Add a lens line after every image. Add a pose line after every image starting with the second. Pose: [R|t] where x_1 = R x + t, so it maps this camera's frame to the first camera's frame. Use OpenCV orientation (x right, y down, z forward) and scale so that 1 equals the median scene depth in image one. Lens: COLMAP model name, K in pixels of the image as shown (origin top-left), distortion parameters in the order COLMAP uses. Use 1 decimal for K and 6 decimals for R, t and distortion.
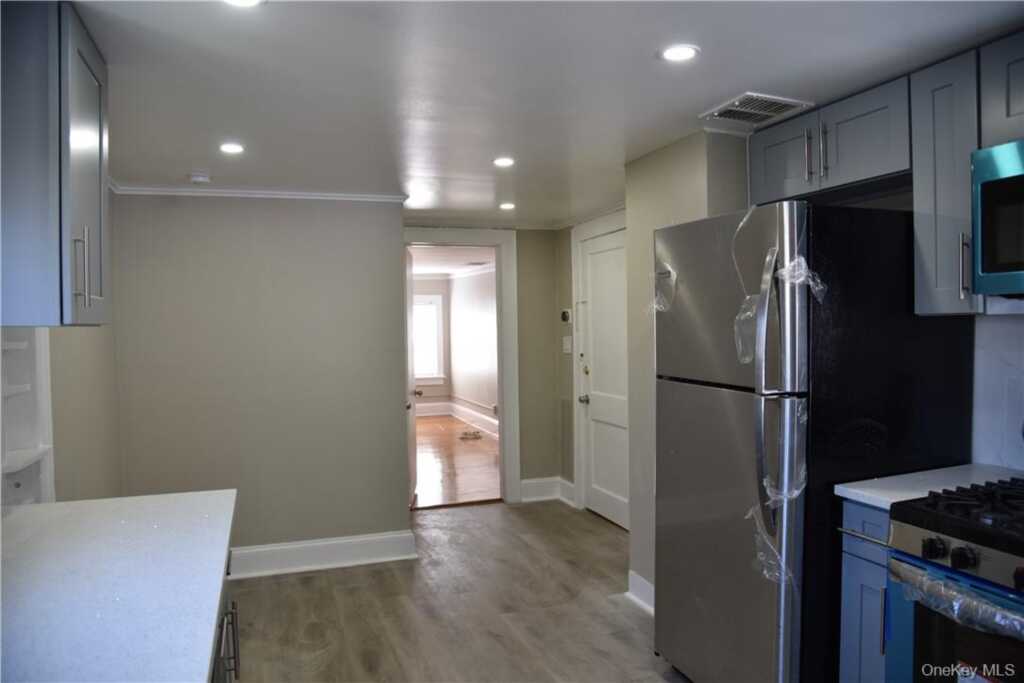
lens RADIAL K [[701.9, 0, 514.6], [0, 701.9, 345.5], [0, 0, 1]] dist [-0.115561, 0.064539]
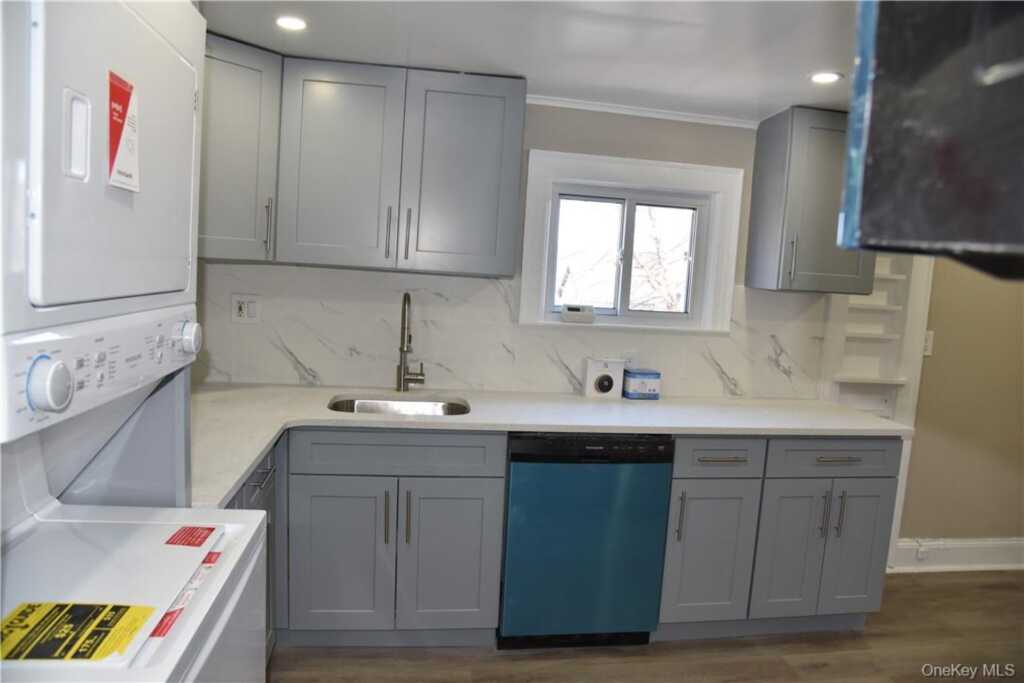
lens RADIAL K [[701.9, 0, 514.6], [0, 701.9, 345.5], [0, 0, 1]] dist [-0.115561, 0.064539]
pose [[-0.202875, 0.112046, -0.972773, 0.680609], [-0.080619, 0.988148, 0.130630, -0.034946], [0.975880, 0.104925, -0.191437, 0.356133]]
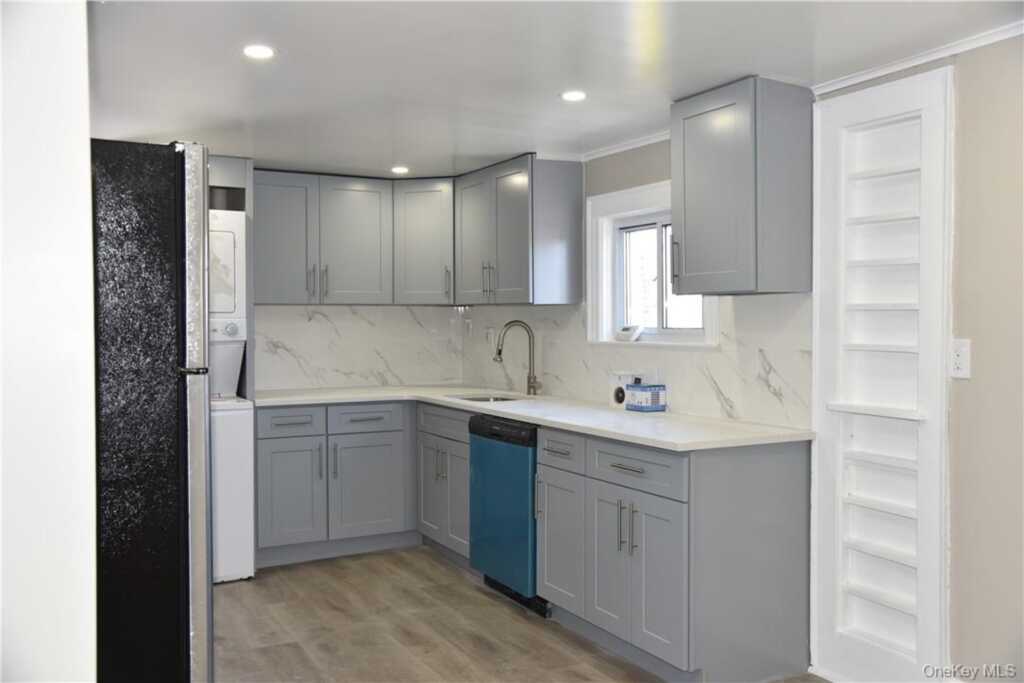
lens RADIAL K [[896.7, 0, 512.0], [0, 896.7, 341.5], [0, 0, 1]] dist [0.000825, 0.000701]
pose [[-0.989569, 0.023949, -0.142058, 0.036020], [0.016383, 0.998396, 0.054195, -0.022233], [0.143128, 0.051302, -0.988374, 1.677057]]
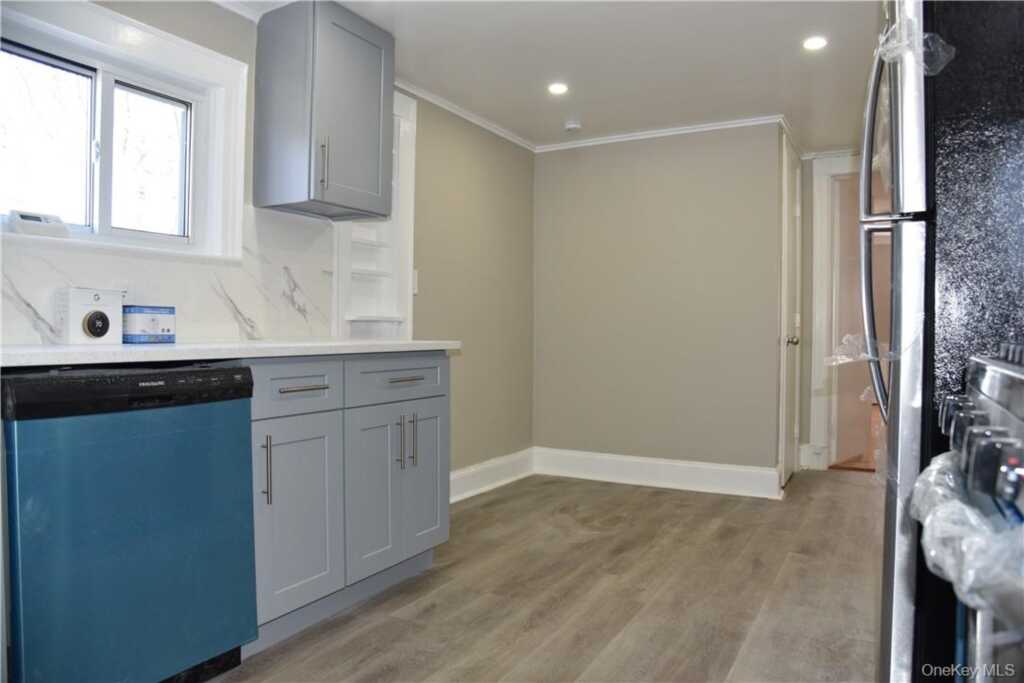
lens RADIAL K [[701.9, 0, 514.6], [0, 701.9, 345.5], [0, 0, 1]] dist [-0.115561, 0.064539]
pose [[0.651362, 0.036521, -0.757888, 0.451271], [-0.038702, 0.999140, 0.014884, 0.137997], [0.757780, 0.019637, 0.652215, 0.169483]]
